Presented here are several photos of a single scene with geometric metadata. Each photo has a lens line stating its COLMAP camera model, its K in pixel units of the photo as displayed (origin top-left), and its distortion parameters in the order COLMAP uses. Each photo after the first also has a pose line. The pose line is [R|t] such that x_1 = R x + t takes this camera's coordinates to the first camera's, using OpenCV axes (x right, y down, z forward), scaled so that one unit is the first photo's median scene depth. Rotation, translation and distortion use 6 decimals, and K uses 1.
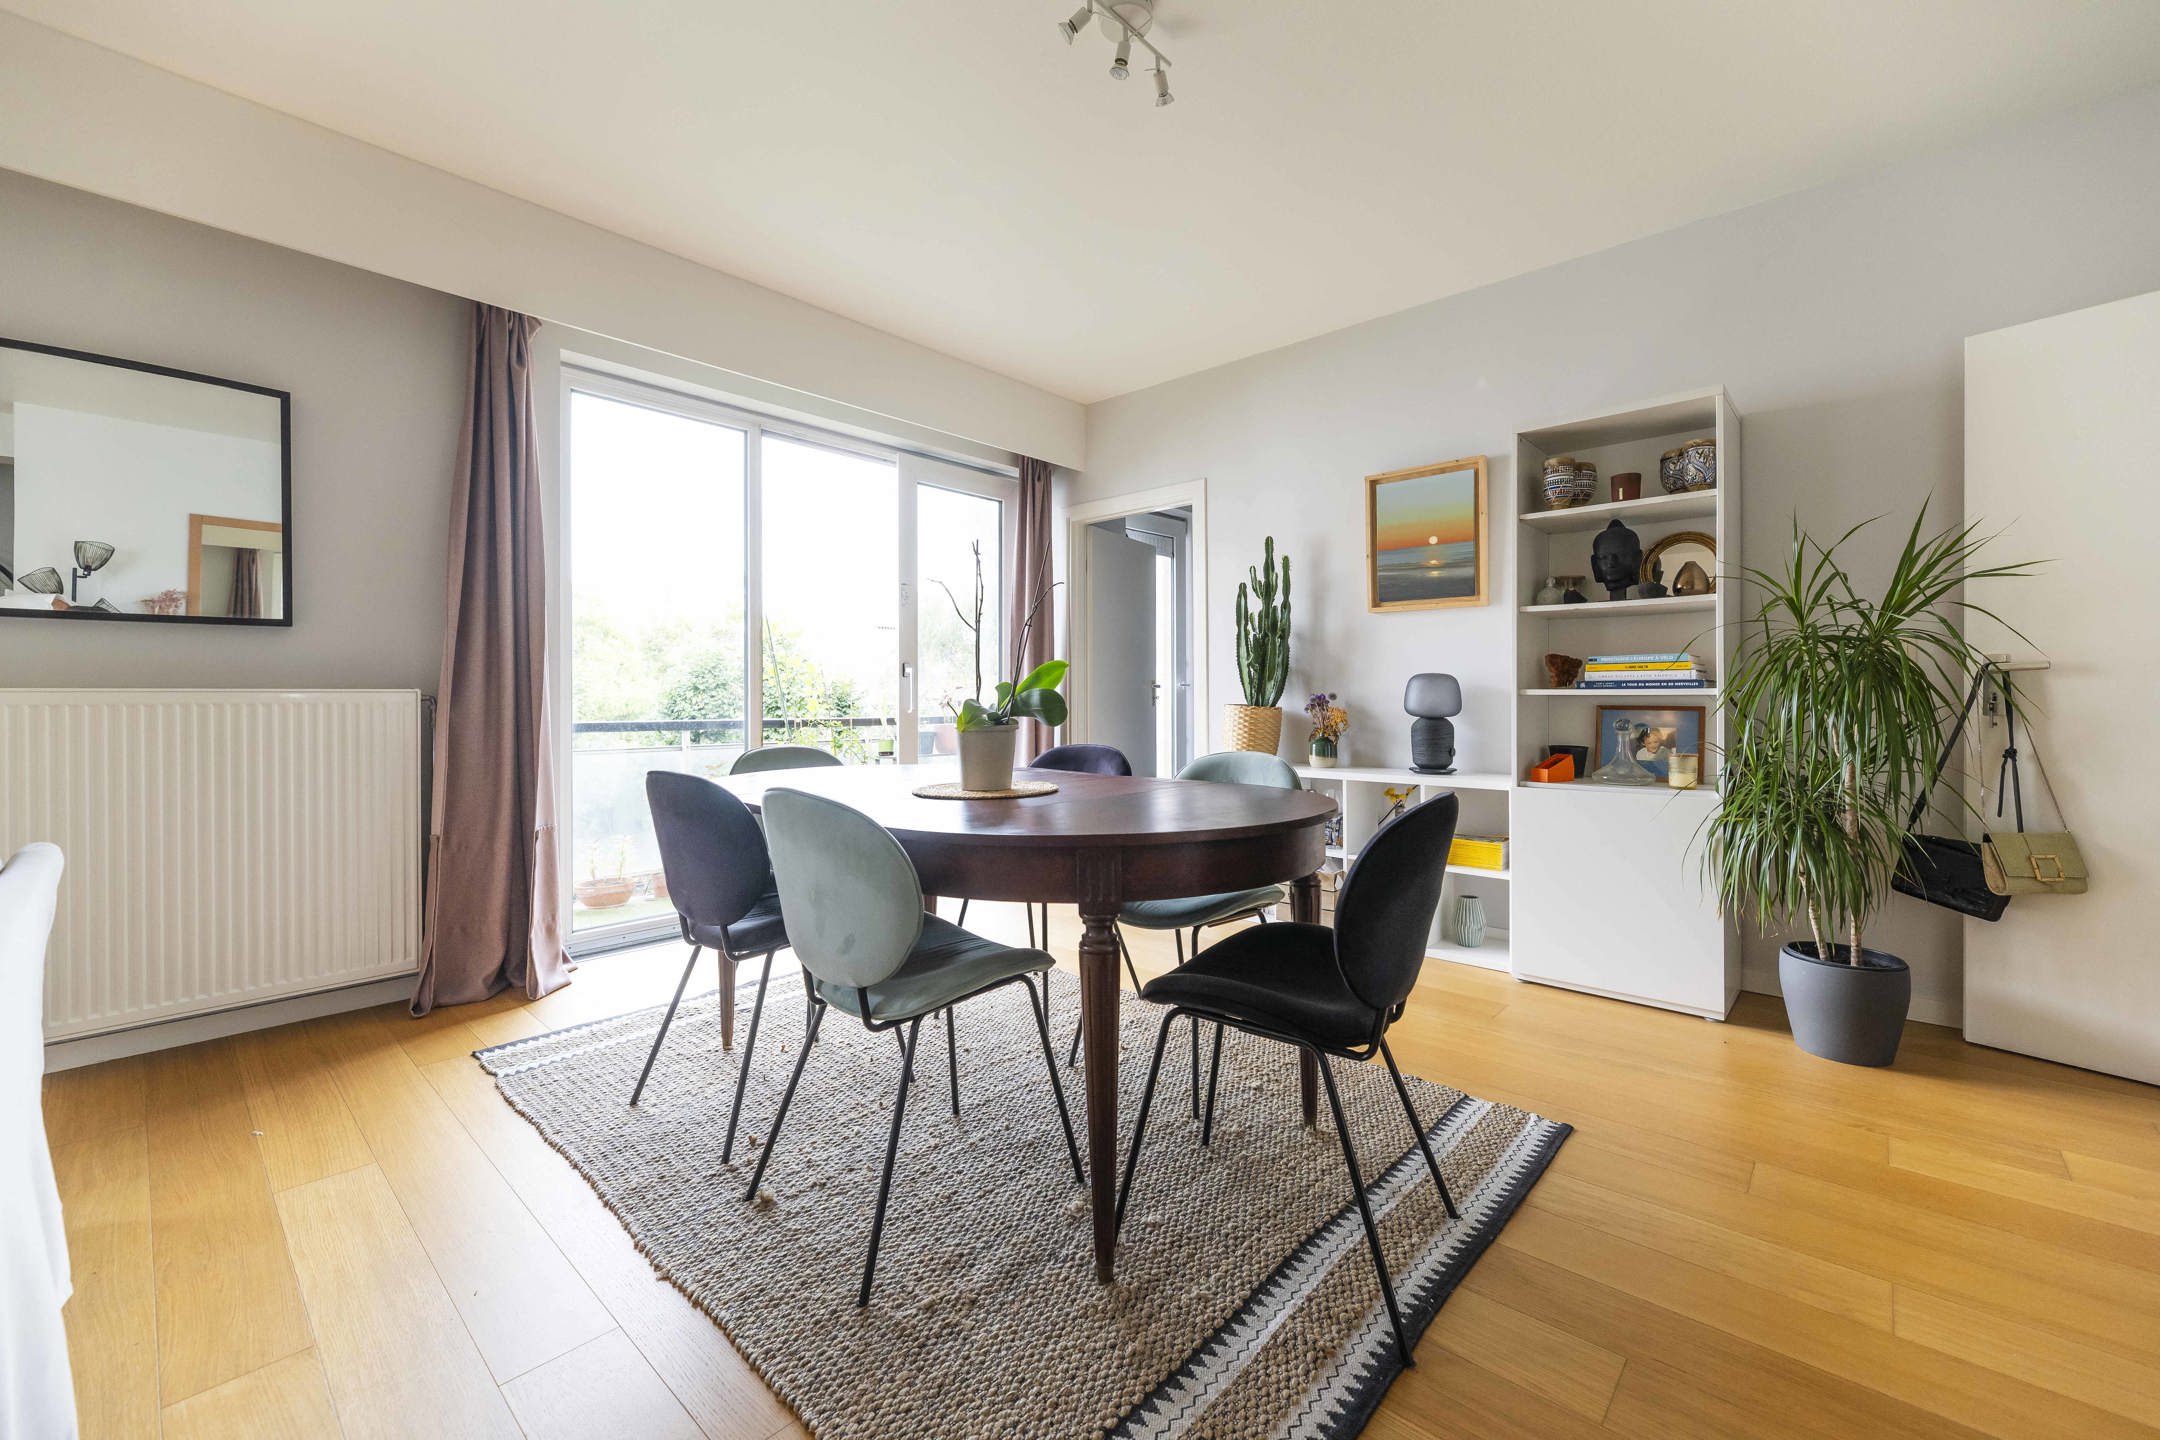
lens RADIAL K [[881.3, 0, 1088.2], [0, 881.3, 710.3], [0, 0, 1]] dist [-0.003931, 0.000326]
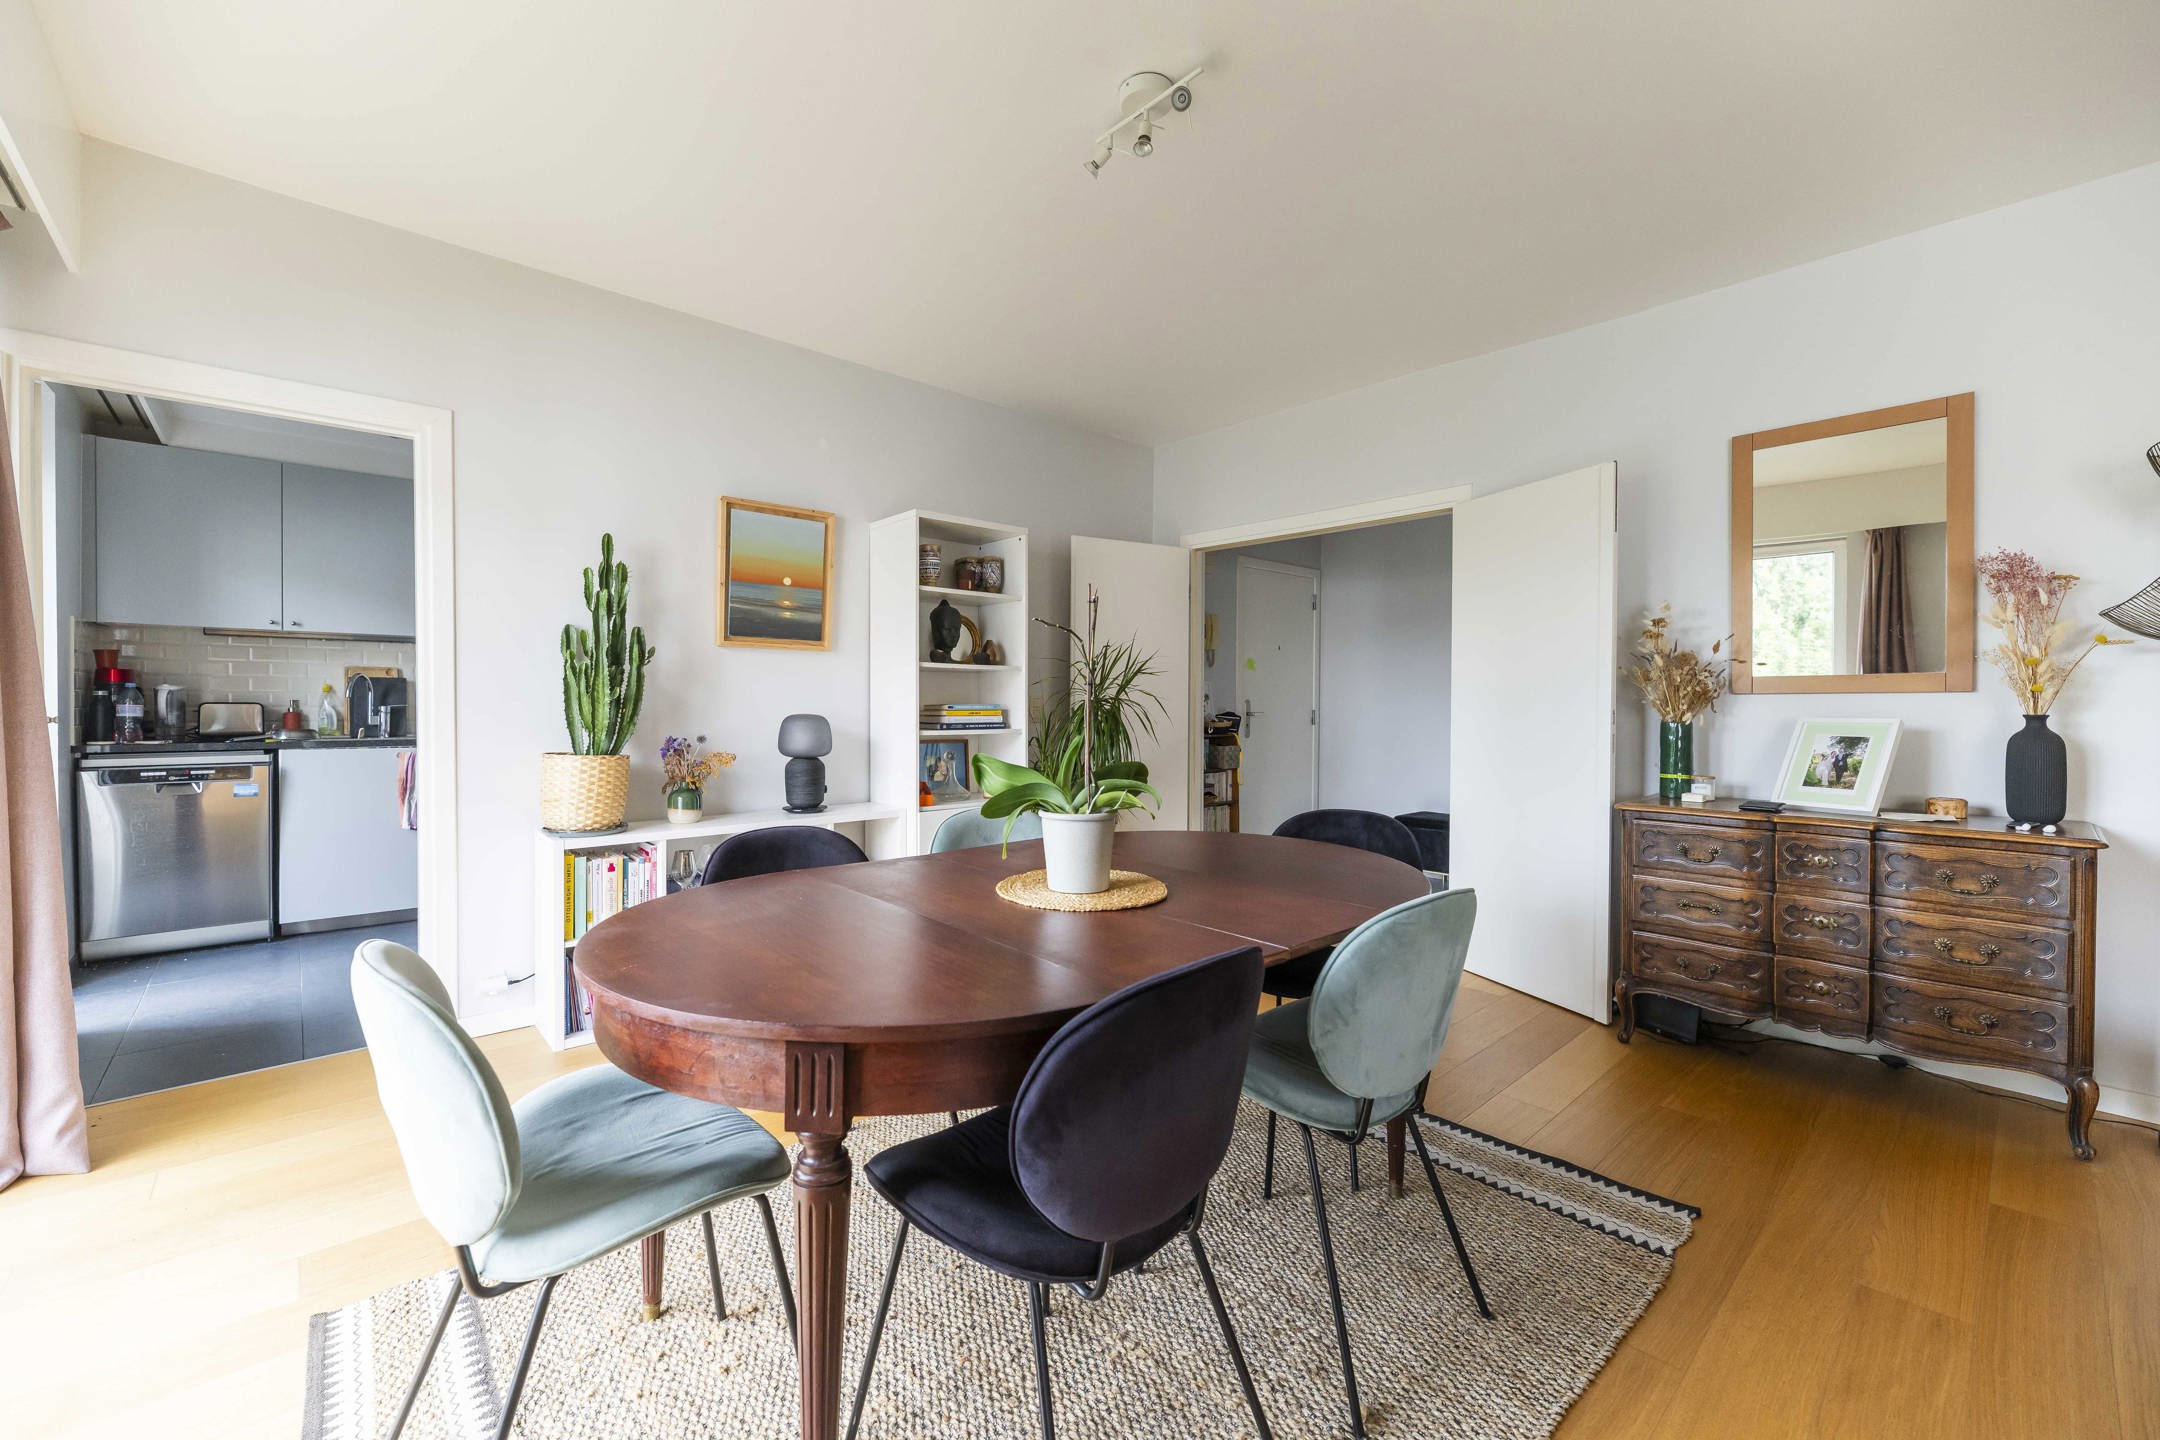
lens RADIAL K [[881.3, 0, 1078.8], [0, 881.3, 719.3], [0, 0, 1]] dist [-0.003931, 0.000326]
pose [[0.095899, -0.010009, 0.995341, -0.537005], [0.010879, 0.999900, 0.009007, -0.038069], [-0.995332, 0.009964, 0.095999, 0.532486]]
